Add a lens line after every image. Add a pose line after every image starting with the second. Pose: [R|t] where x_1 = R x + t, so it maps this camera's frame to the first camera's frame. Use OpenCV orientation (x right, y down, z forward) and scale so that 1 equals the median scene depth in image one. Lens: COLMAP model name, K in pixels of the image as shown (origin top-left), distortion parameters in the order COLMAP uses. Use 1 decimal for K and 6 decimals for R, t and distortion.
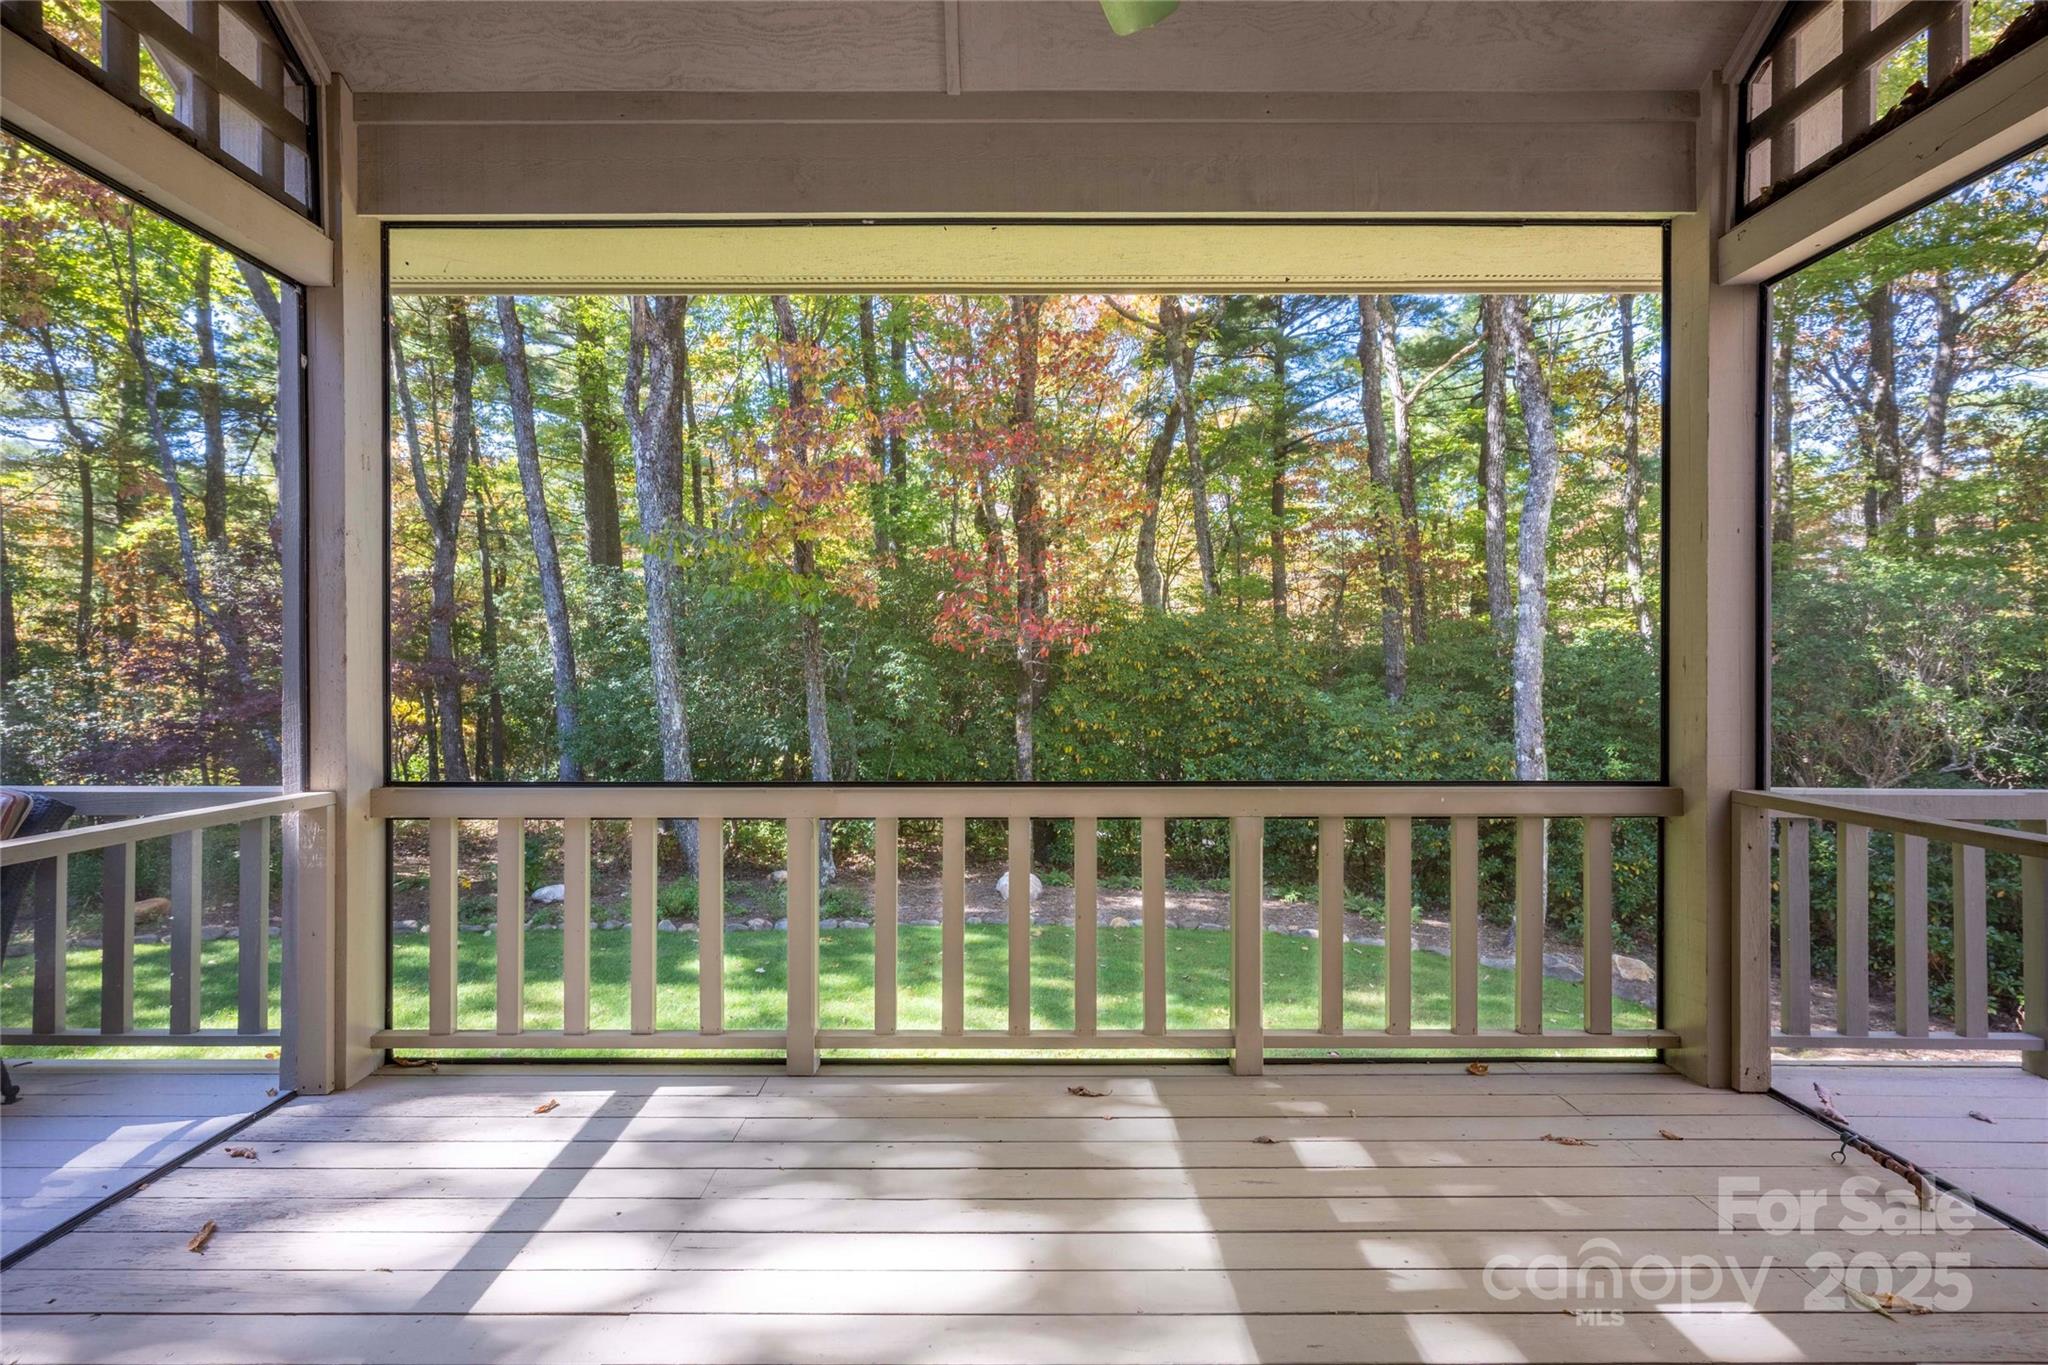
lens RADIAL K [[949.2, 0, 1028.8], [0, 949.2, 685.1], [0, 0, 1]] dist [-0.011820, 0.010763]
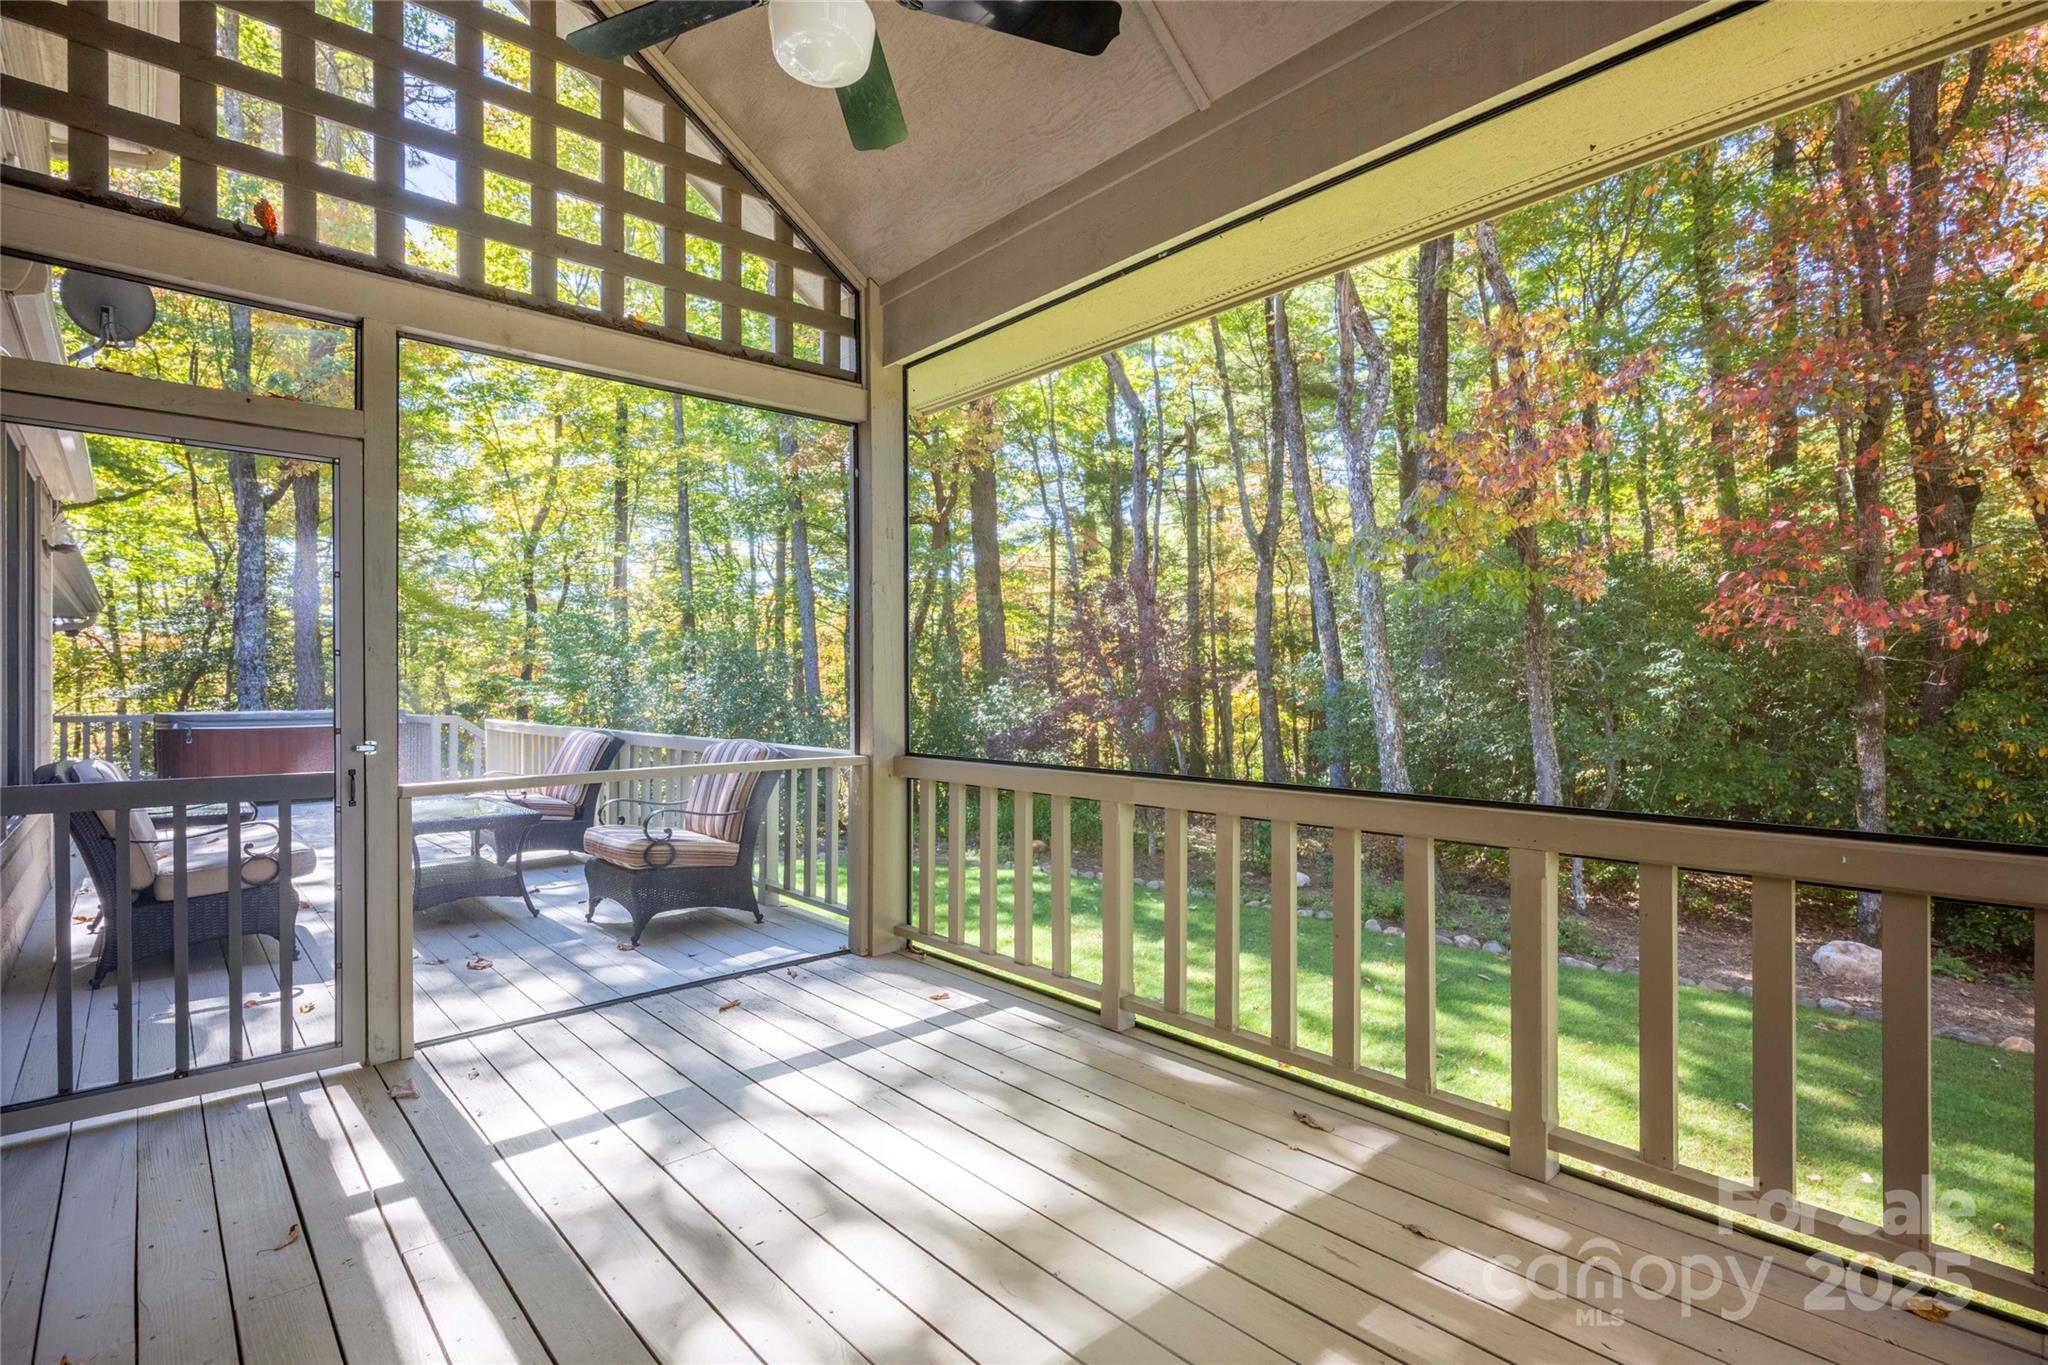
lens RADIAL K [[948.7, 0, 1029.3], [0, 948.7, 678.8], [0, 0, 1]] dist [0.003354, 0.000279]
pose [[0.683082, -0.007403, -0.730305, 0.541955], [-0.001799, 0.999929, -0.011819, 0.008716], [0.730340, 0.009387, 0.683019, 0.159944]]
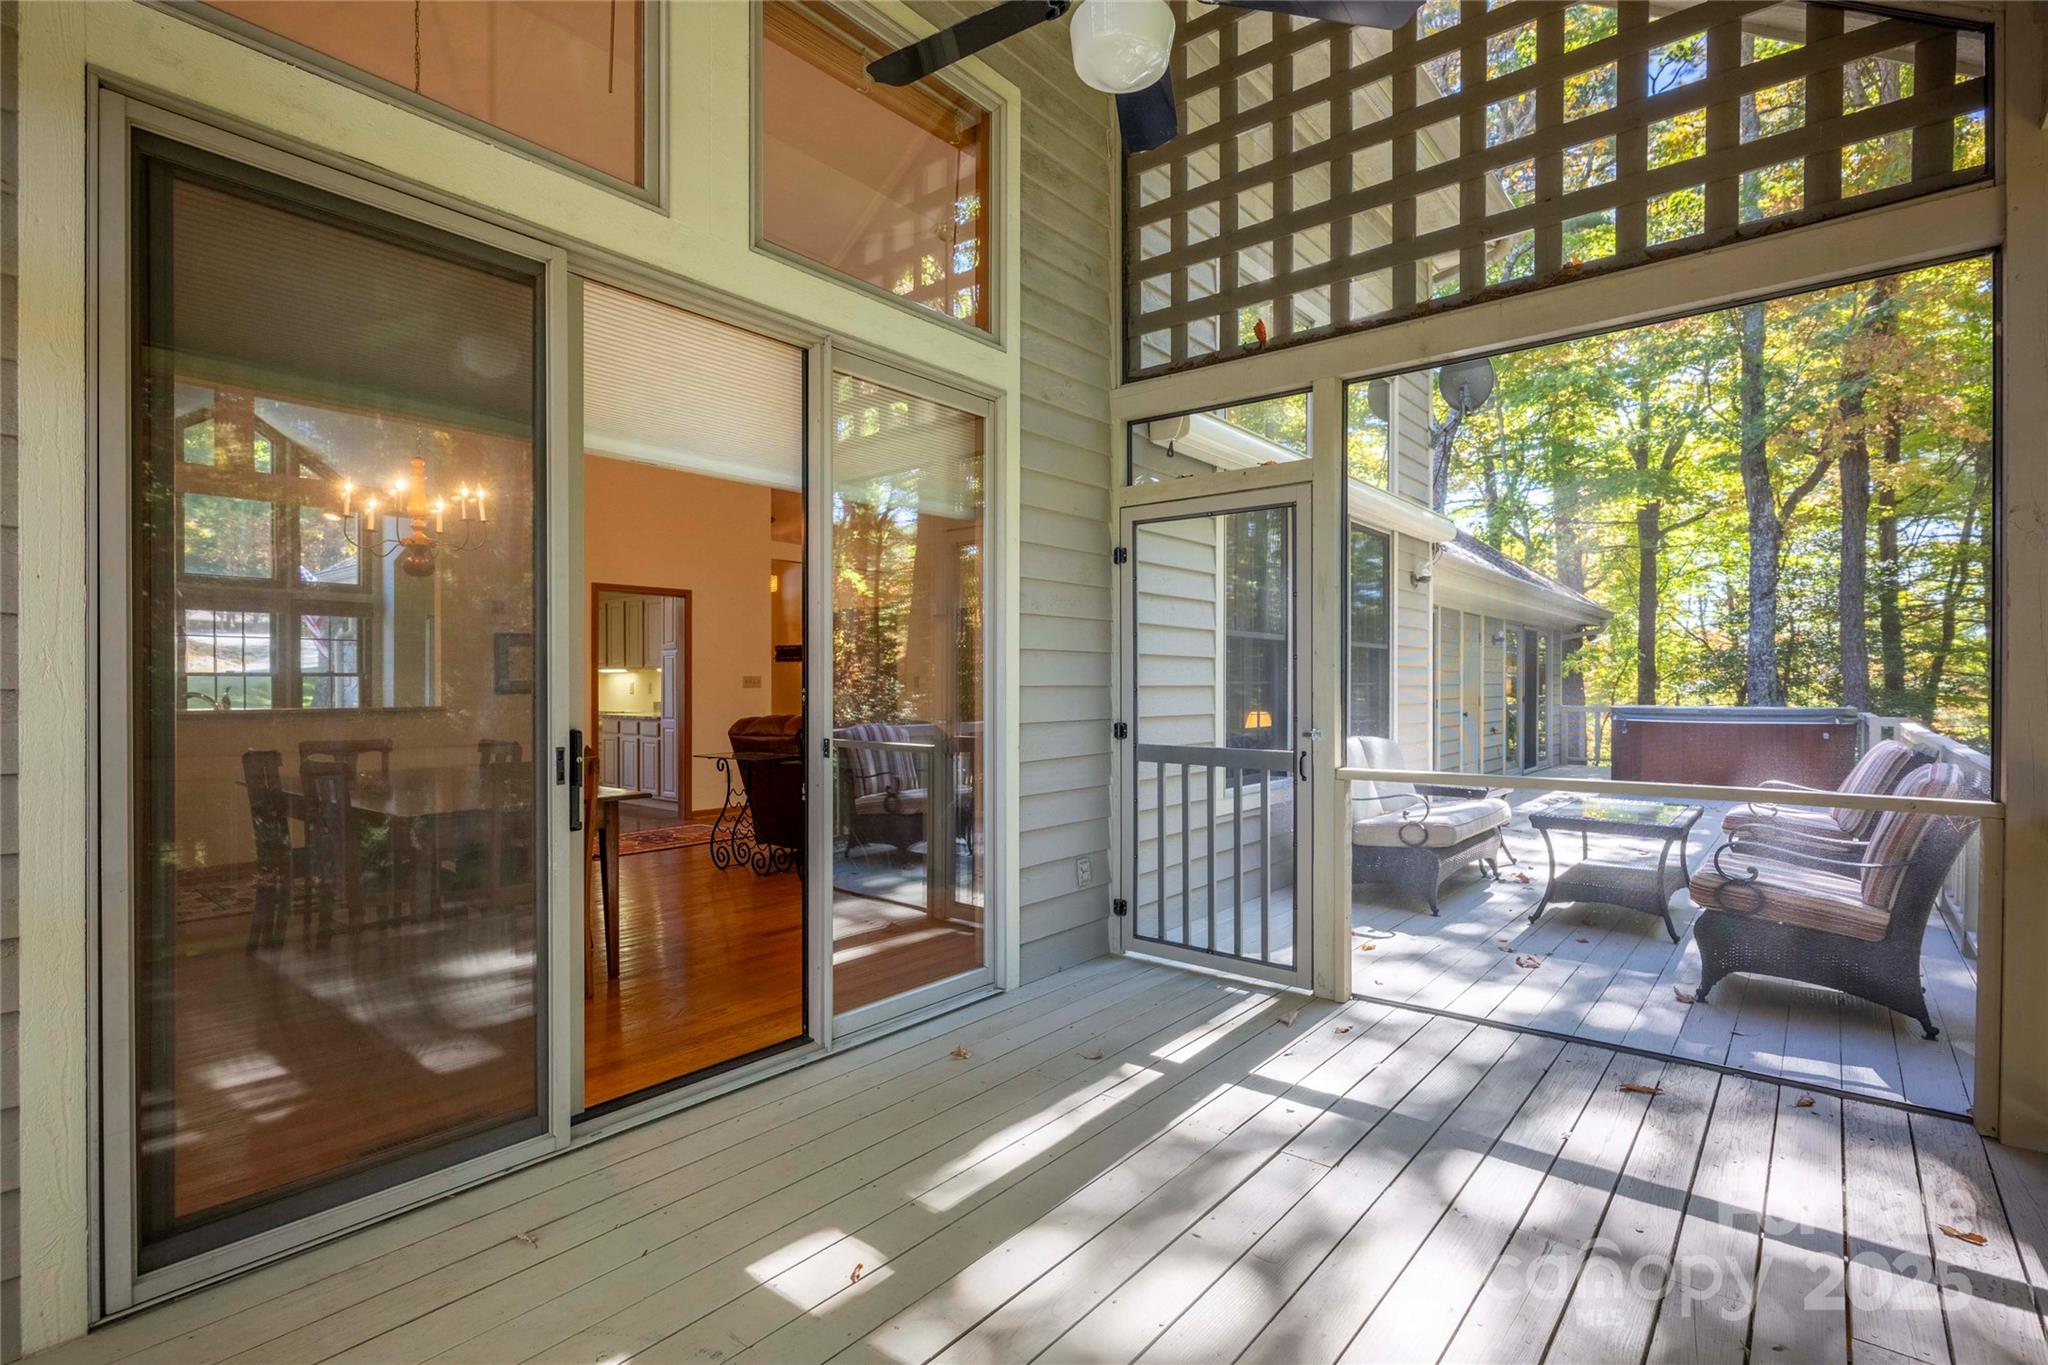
lens RADIAL K [[989.9, 0, 1049.9], [0, 989.9, 679.9], [0, 0, 1]] dist [0.014675, 0.000306]
pose [[-0.596822, -0.002987, -0.802368, 0.557313], [-0.005490, 0.999985, 0.000361, 0.001766], [0.802355, 0.004621, -0.596830, 0.851504]]
